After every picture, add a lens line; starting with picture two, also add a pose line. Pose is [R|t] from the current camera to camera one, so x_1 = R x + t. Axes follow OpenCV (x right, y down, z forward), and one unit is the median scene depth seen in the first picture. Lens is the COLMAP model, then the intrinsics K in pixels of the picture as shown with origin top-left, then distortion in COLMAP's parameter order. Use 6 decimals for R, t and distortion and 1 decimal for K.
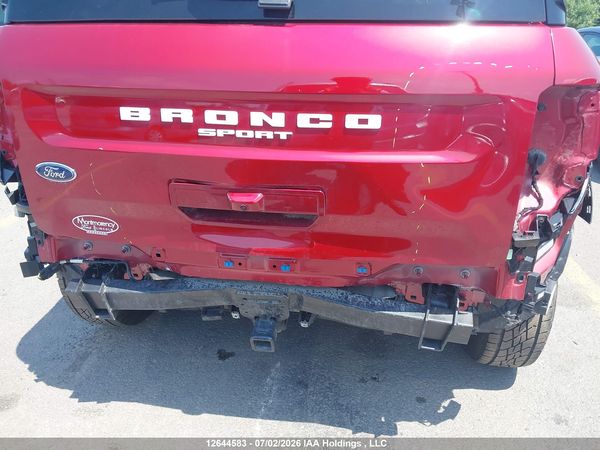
lens RADIAL K [[482.7, 0, 300.3], [0, 482.7, 225.6], [0, 0, 1]] dist [0.063386, -0.102865]
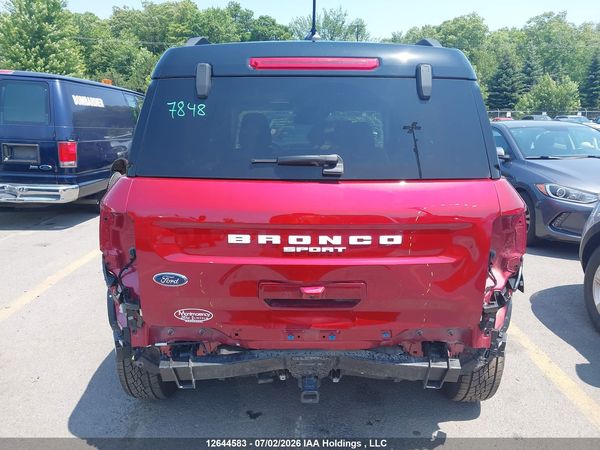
lens RADIAL K [[482.7, 0, 300.3], [0, 482.7, 225.6], [0, 0, 1]] dist [0.063386, -0.102865]
pose [[0.986735, -0.037361, 0.157980, -0.333776], [0.058145, 0.989931, -0.129056, -0.058617], [-0.151568, 0.136530, 0.978972, -0.418994]]
